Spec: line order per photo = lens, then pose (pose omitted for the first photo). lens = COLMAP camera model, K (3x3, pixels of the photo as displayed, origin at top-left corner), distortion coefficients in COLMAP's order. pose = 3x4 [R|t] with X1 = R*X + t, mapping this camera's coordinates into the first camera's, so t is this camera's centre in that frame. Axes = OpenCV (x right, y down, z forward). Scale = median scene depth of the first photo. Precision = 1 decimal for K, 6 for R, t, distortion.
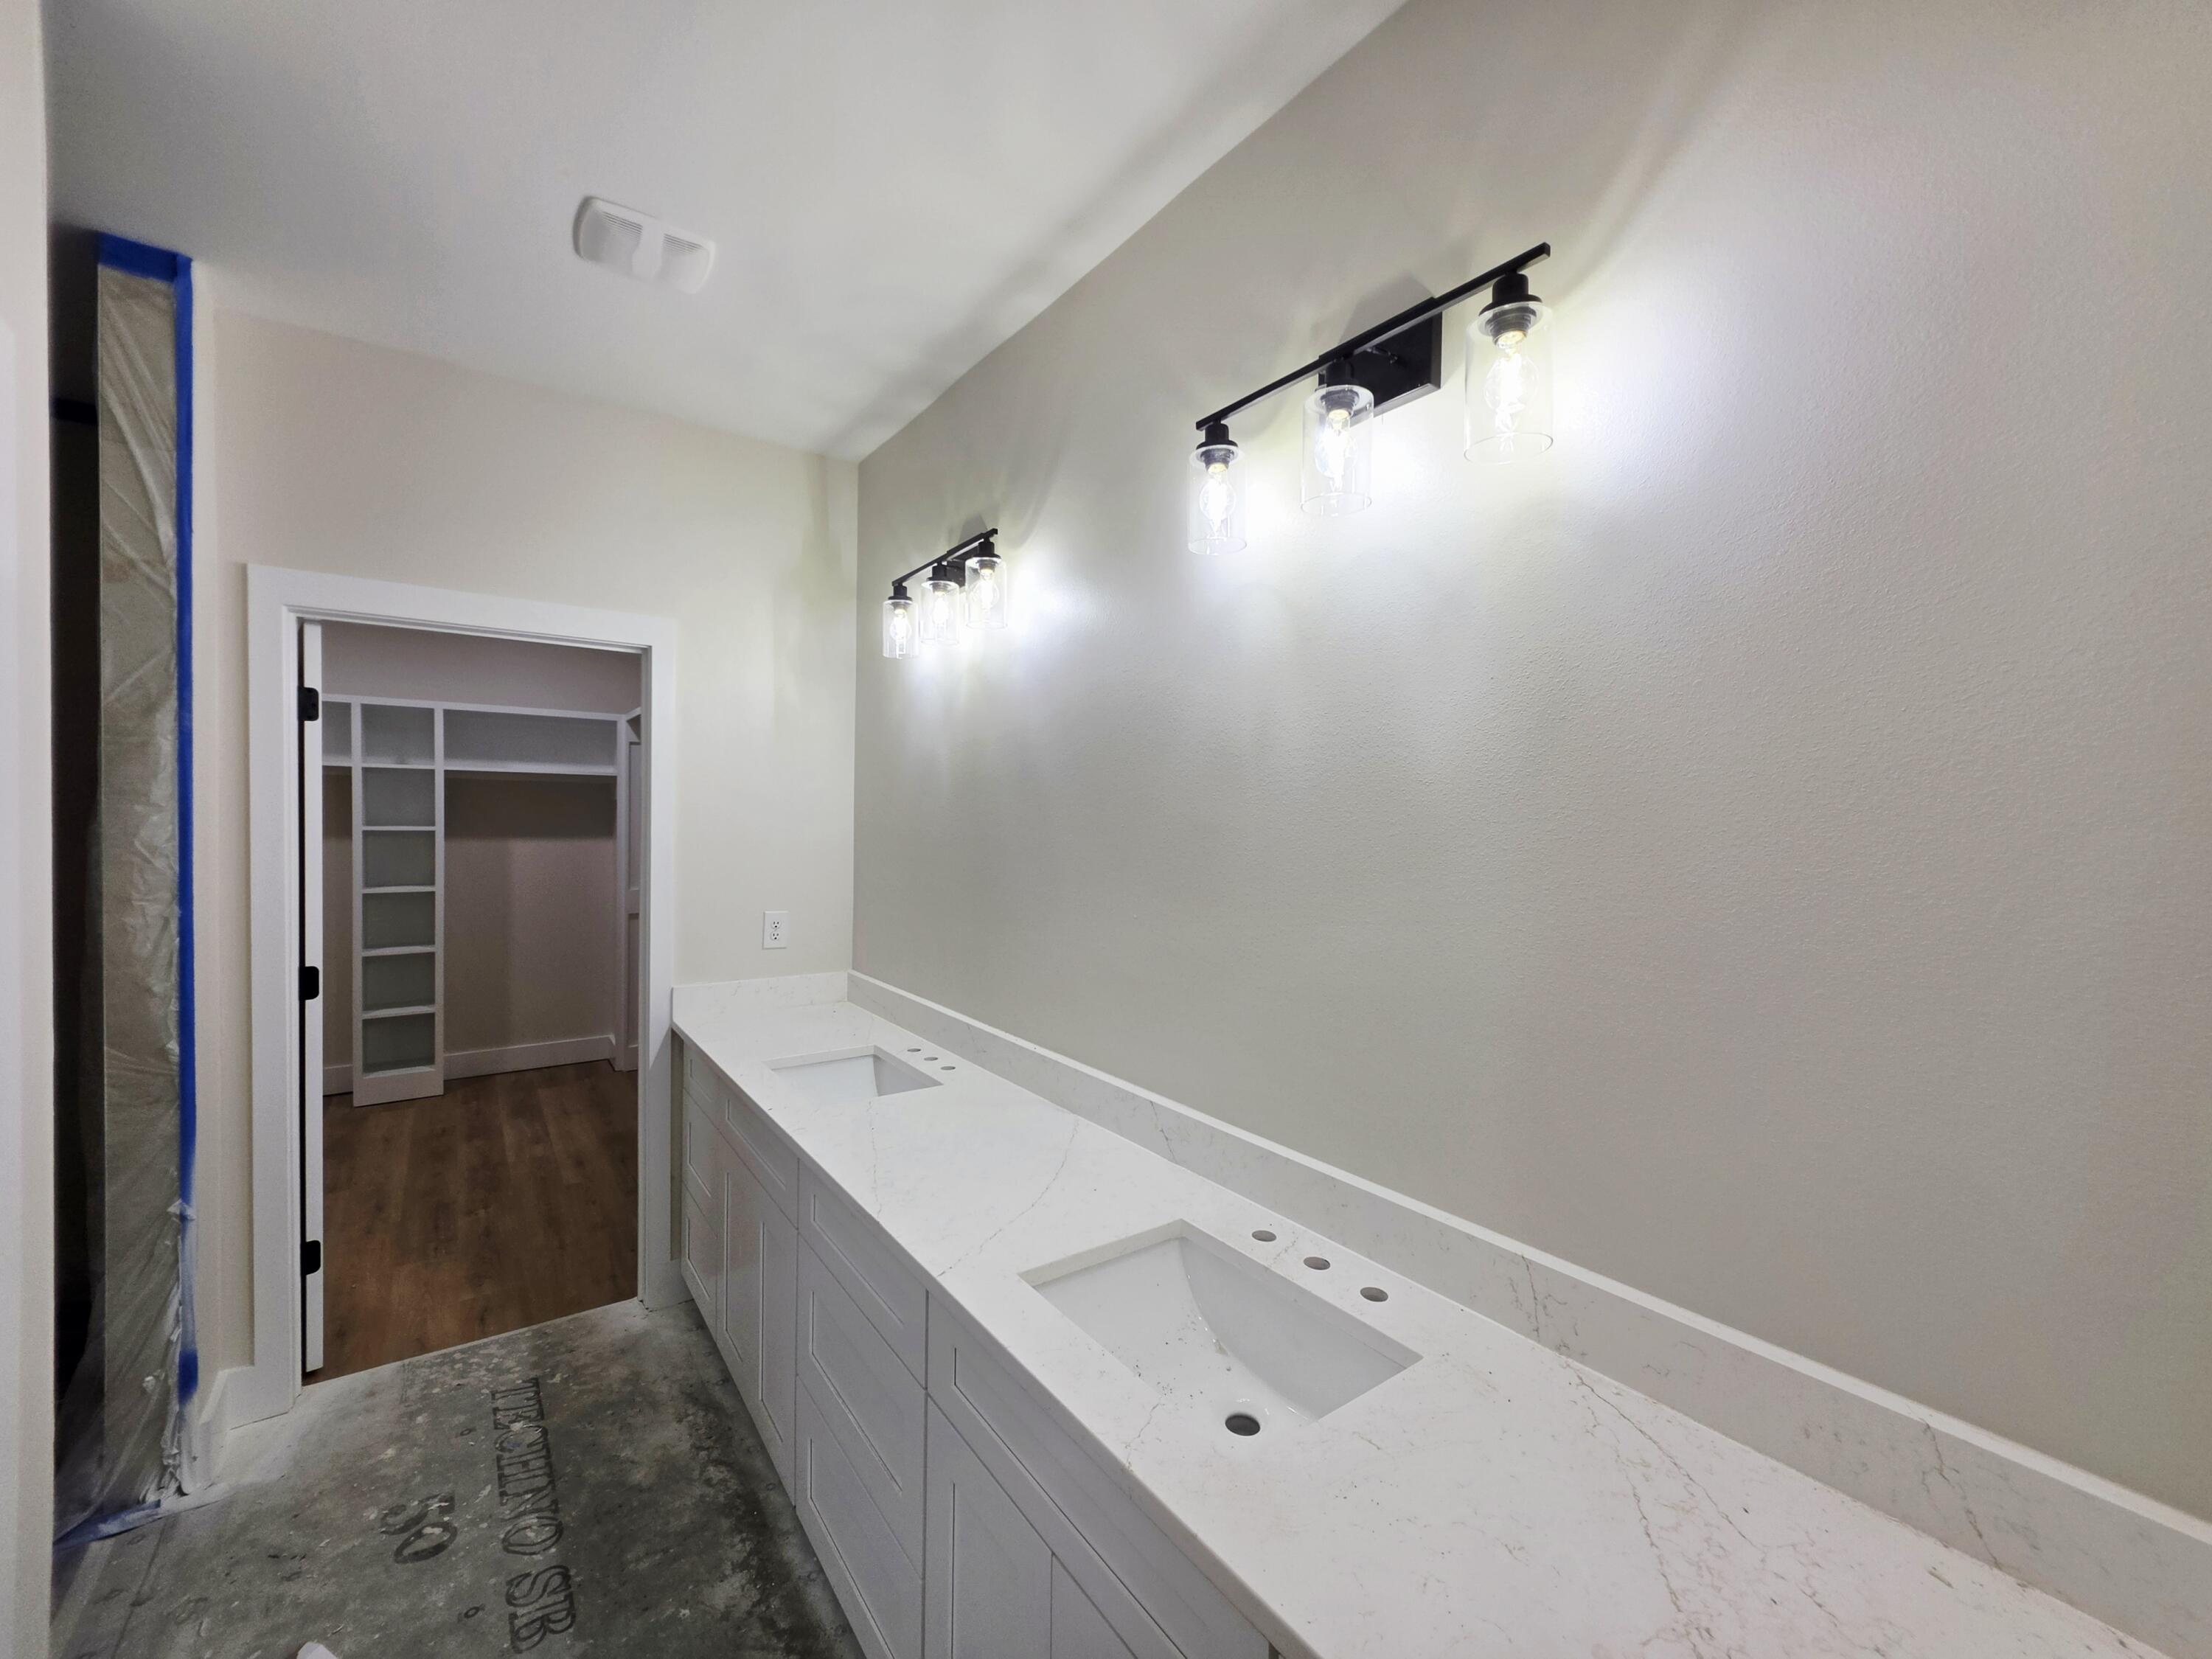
lens RADIAL K [[894.7, 0, 1107.3], [0, 894.7, 832.6], [0, 0, 1]] dist [0.000851, 0.000045]
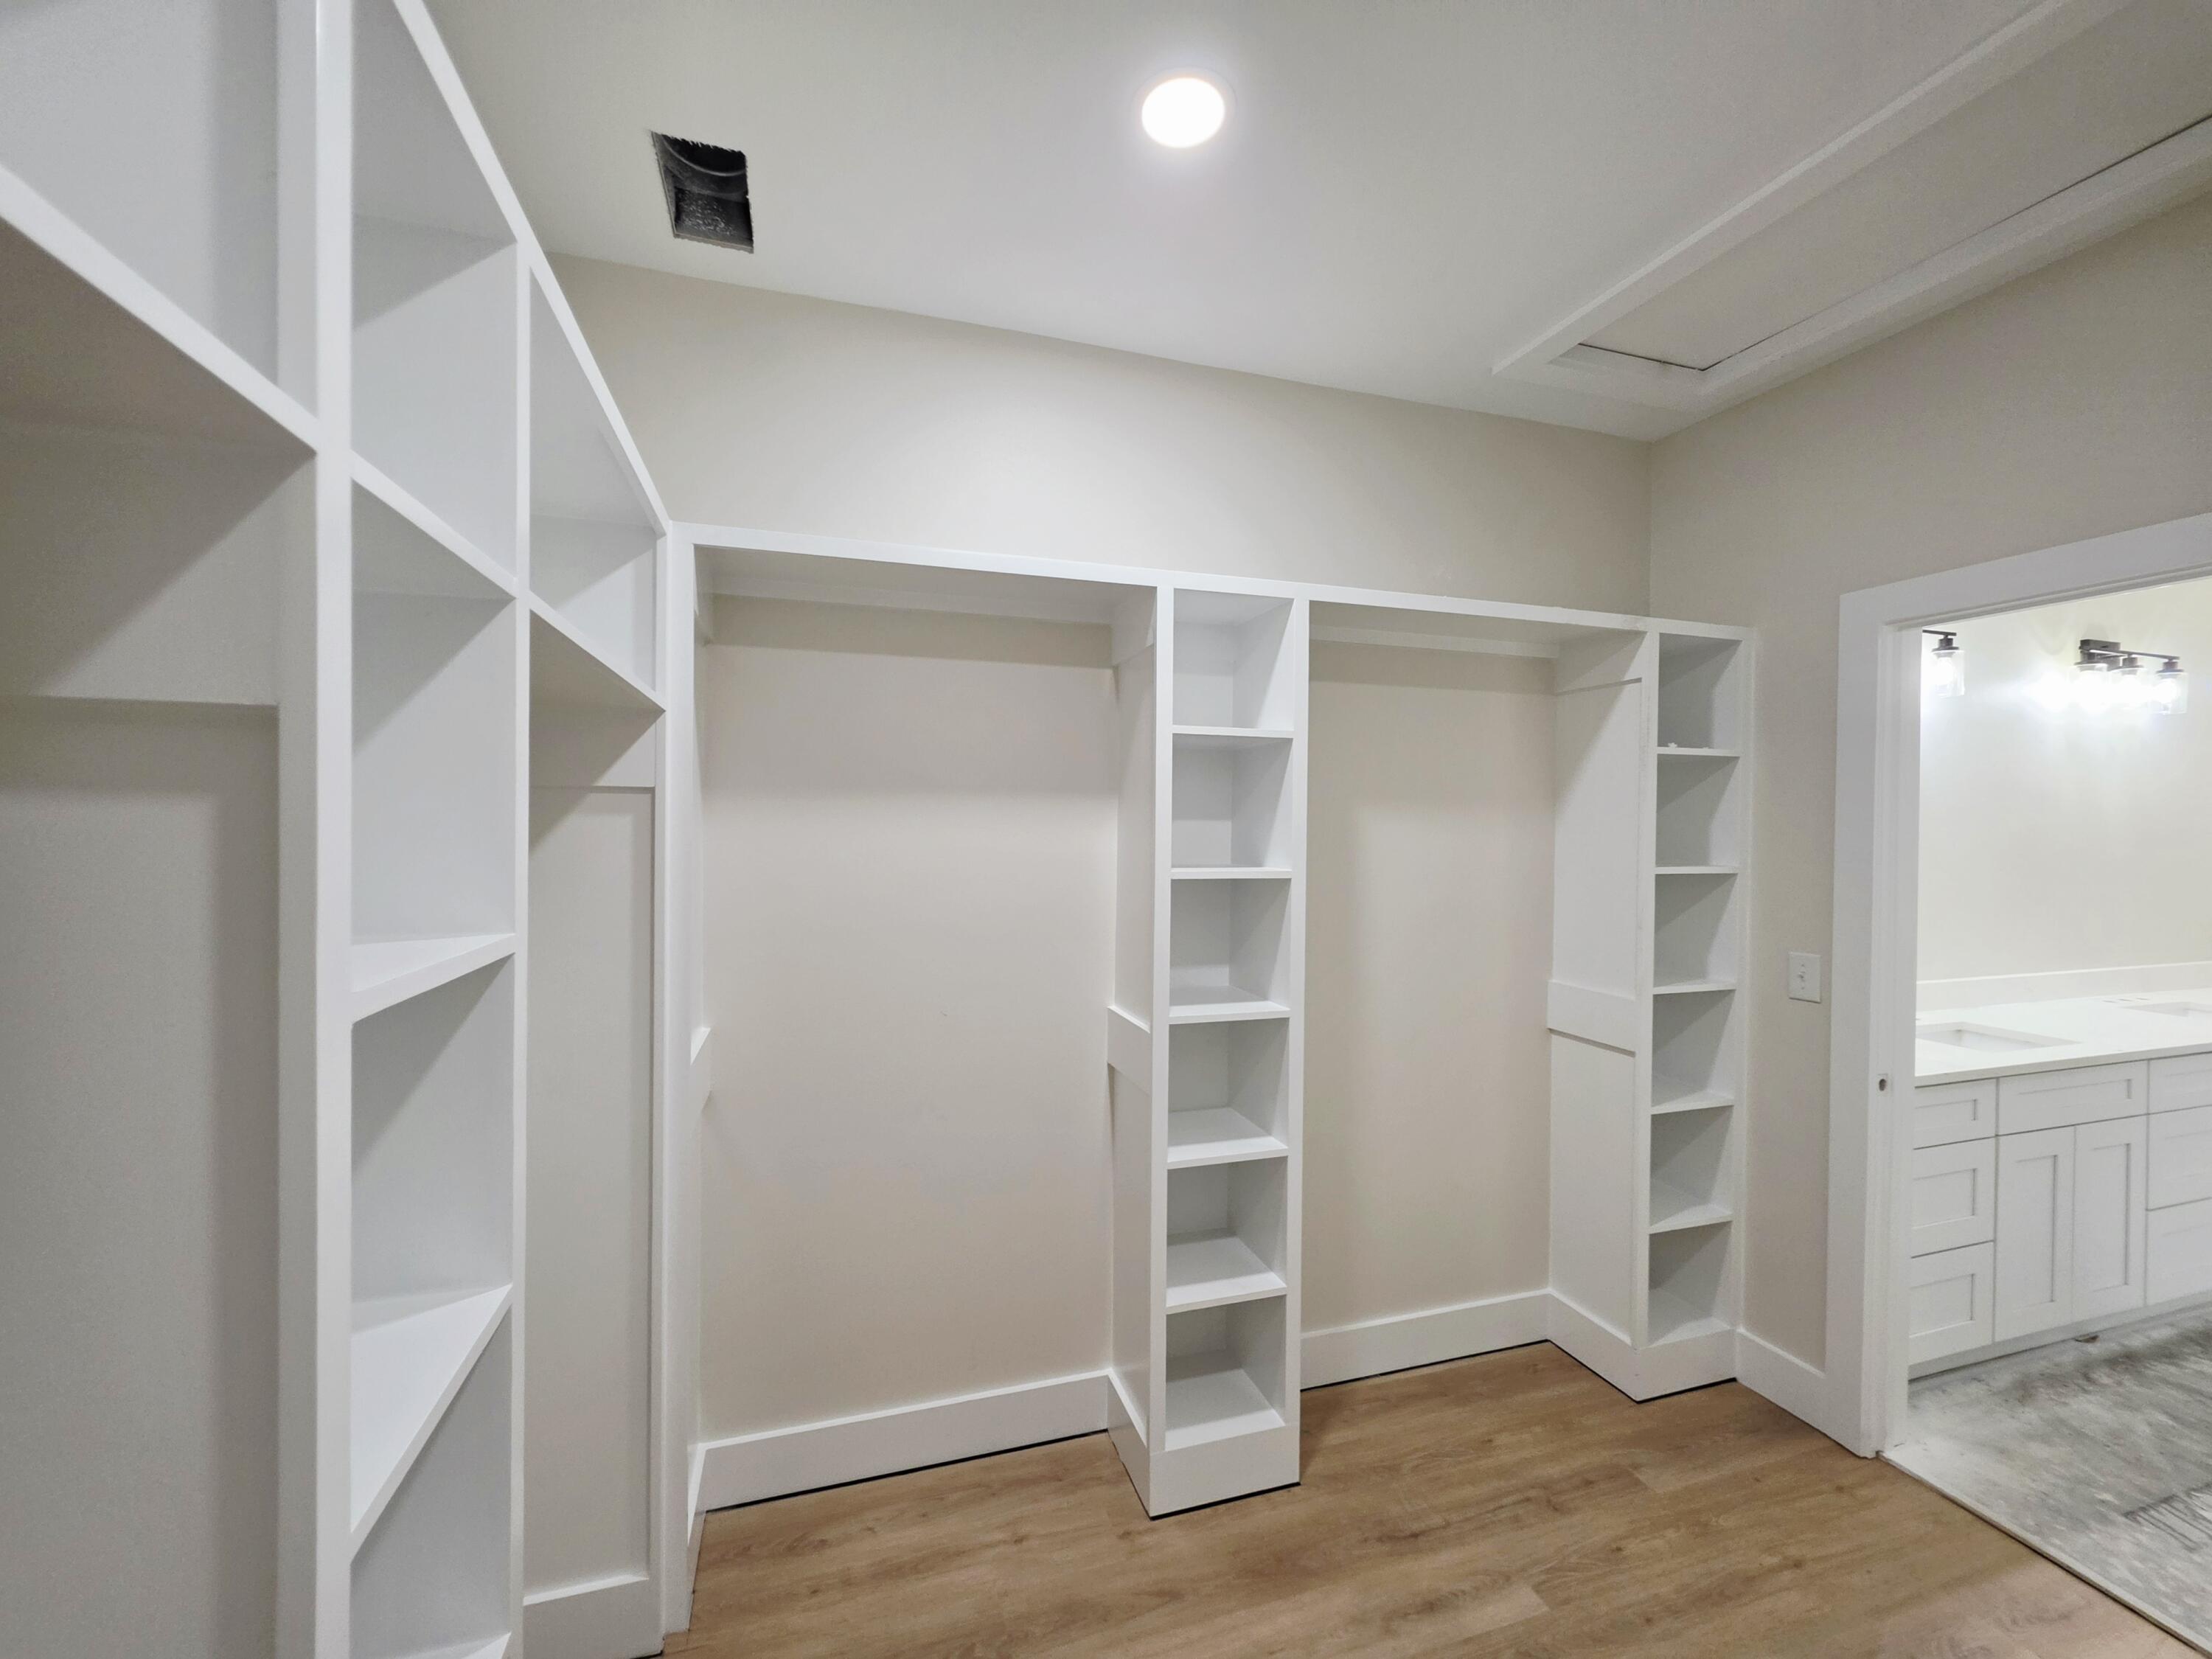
lens RADIAL K [[894.7, 0, 1118.2], [0, 894.7, 824.0], [0, 0, 1]] dist [0.000851, 0.000045]
pose [[0.306103, -0.009411, 0.951952, -1.649681], [0.011386, 0.999916, 0.006224, -0.026367], [-0.951930, 0.008934, 0.306184, 1.584157]]
